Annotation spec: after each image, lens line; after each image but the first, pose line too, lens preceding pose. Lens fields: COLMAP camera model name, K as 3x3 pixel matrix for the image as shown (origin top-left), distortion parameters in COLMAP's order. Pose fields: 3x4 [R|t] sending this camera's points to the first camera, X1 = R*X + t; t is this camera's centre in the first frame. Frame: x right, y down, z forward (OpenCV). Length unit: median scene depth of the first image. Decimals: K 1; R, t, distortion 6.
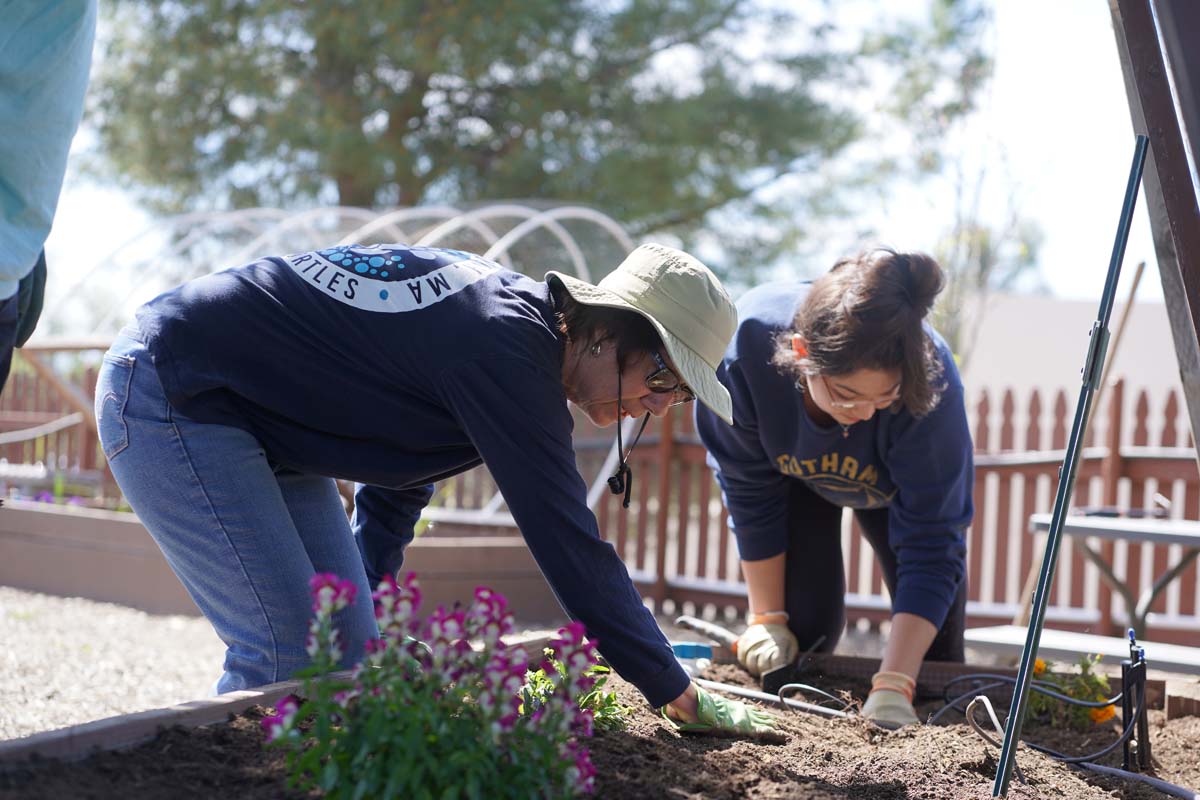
lens RADIAL K [[2817.5, 0, 600.0], [0, 2817.5, 400.0], [0, 0, 1]] dist [0.046279, 0.218608]
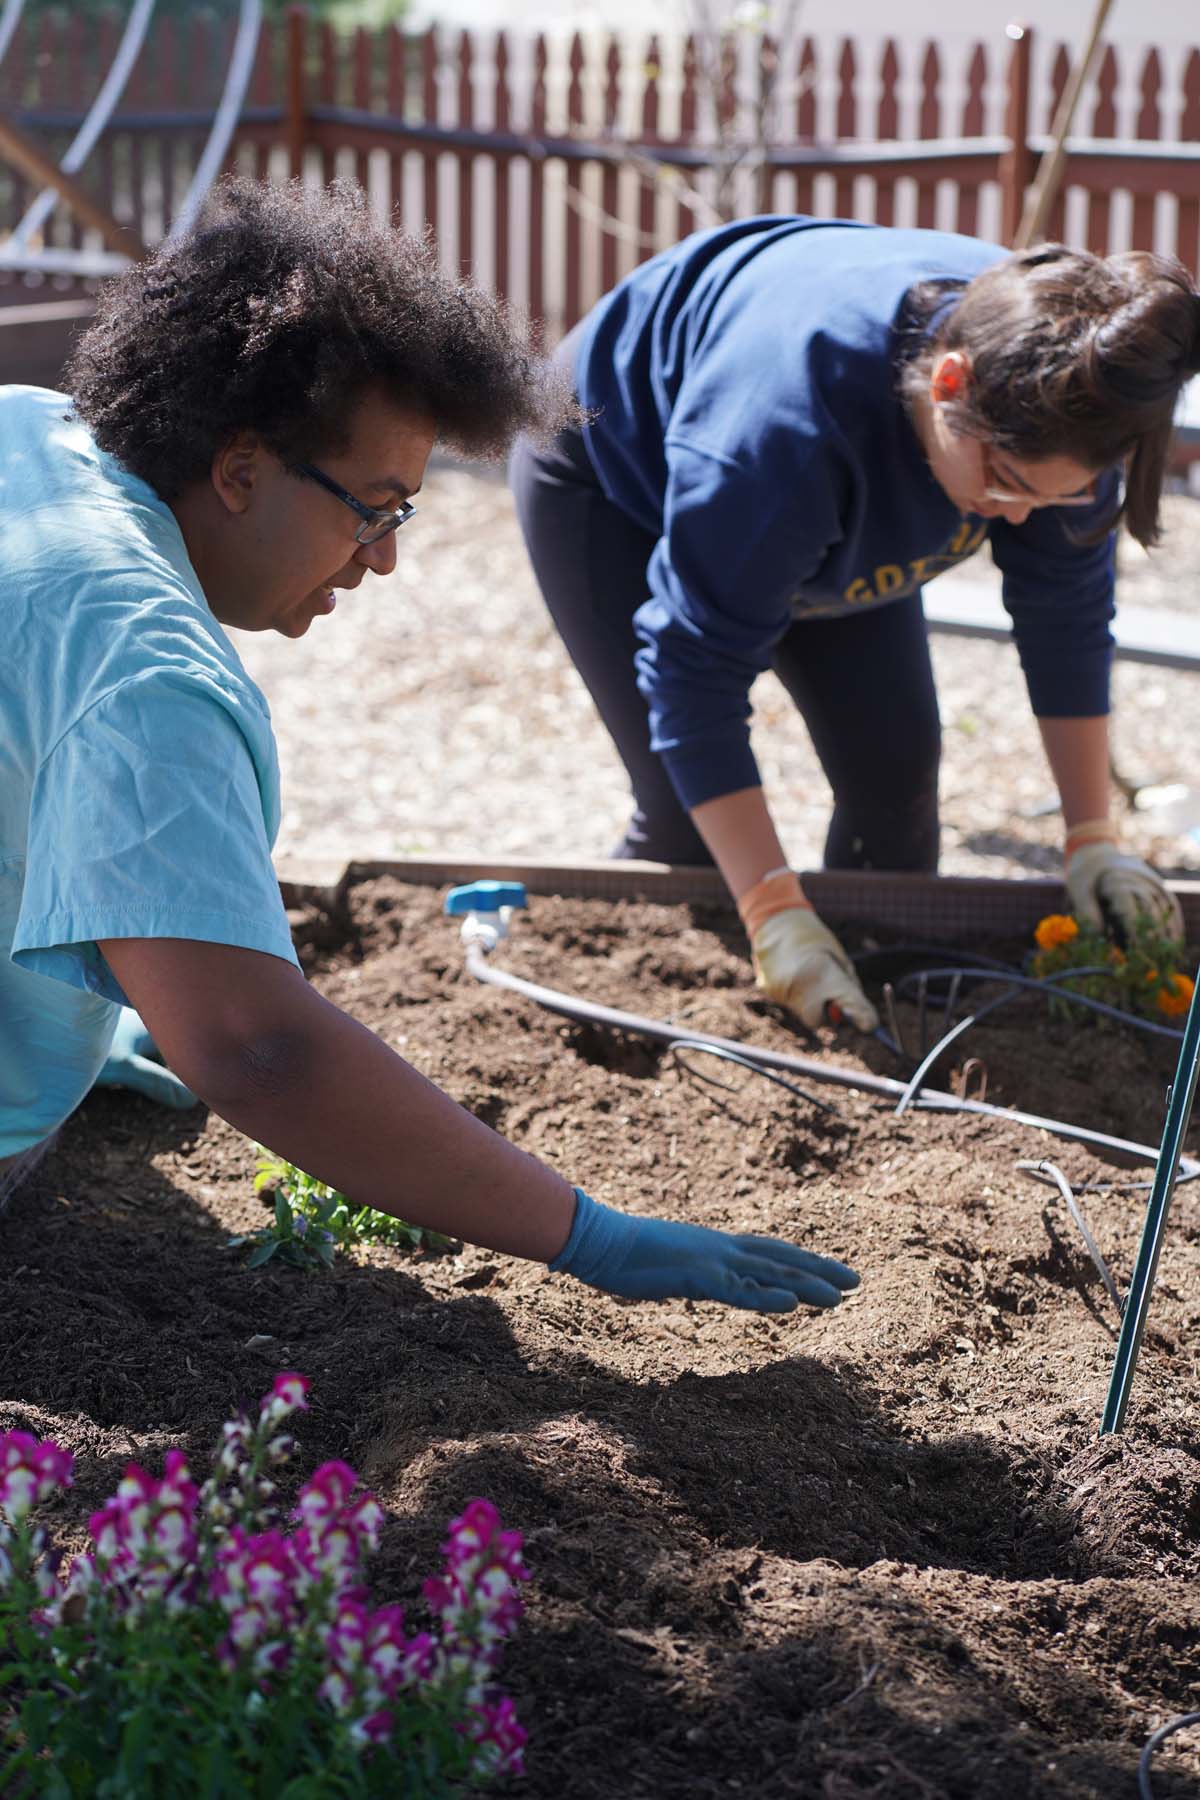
lens RADIAL K [[4226.3, 0, 600.0], [0, 4226.3, 900.0], [0, 0, 1]] dist [0.046279, 0.218608]
pose [[0.993460, -0.056983, 0.098944, -0.044036], [0.030673, 0.967901, 0.249455, -0.174490], [-0.109982, -0.244789, 0.963318, 0.163877]]
